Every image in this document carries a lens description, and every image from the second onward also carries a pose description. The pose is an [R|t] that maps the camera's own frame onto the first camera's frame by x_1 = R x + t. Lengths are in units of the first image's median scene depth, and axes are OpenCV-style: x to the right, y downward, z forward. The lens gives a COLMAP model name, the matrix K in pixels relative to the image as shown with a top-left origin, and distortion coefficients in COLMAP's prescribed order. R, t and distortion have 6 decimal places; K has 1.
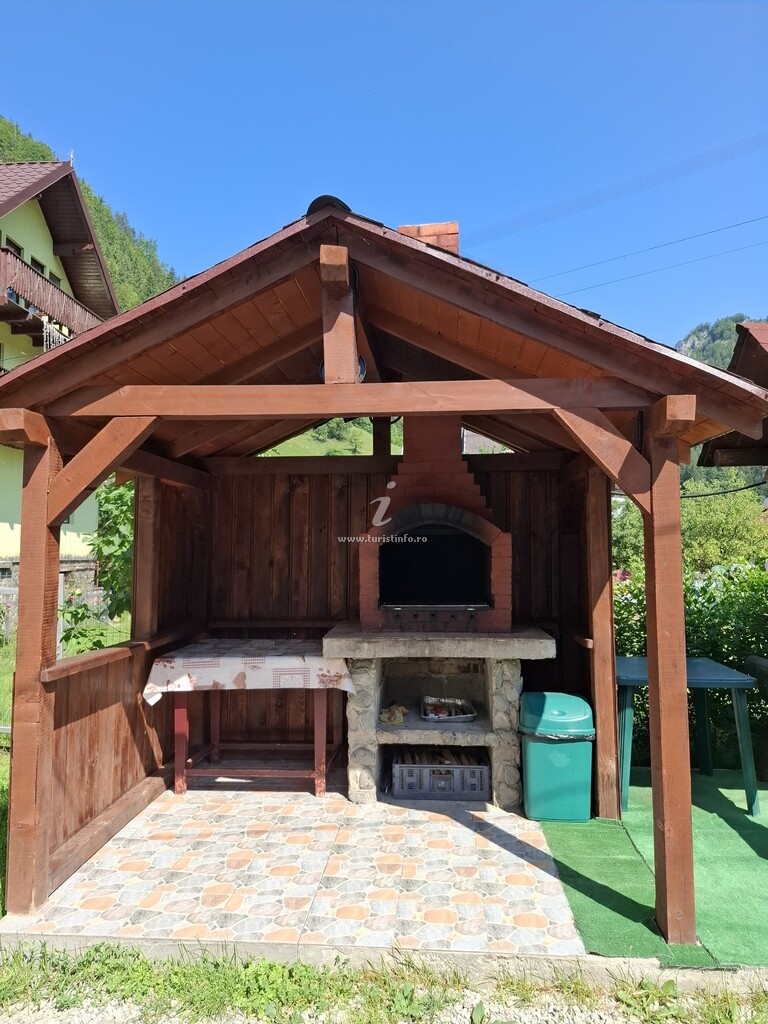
lens RADIAL K [[729.9, 0, 384.0], [0, 729.9, 512.0], [0, 0, 1]] dist [0.072128, -0.063941]
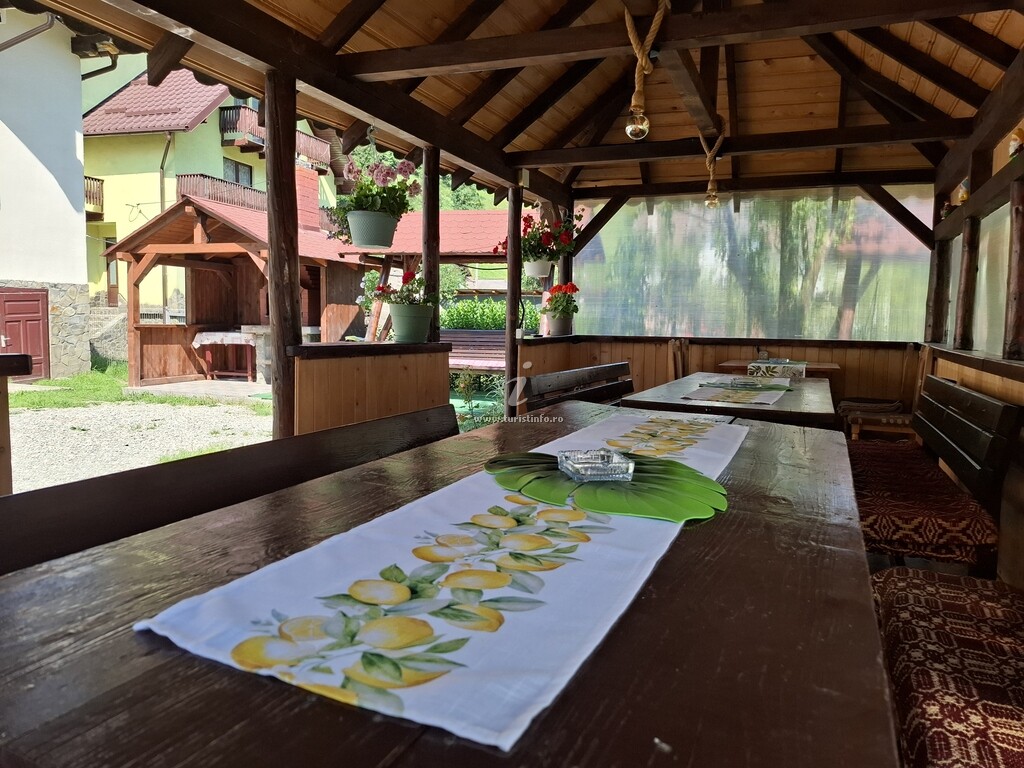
lens RADIAL K [[729.9, 0, 514.4], [0, 729.9, 379.7], [0, 0, 1]] dist [0.072128, -0.063941]
pose [[0.965841, 0.039518, -0.256103, 1.642968], [-0.004131, 0.990526, 0.137266, -0.017470], [0.259101, -0.131519, 0.956854, -1.461567]]
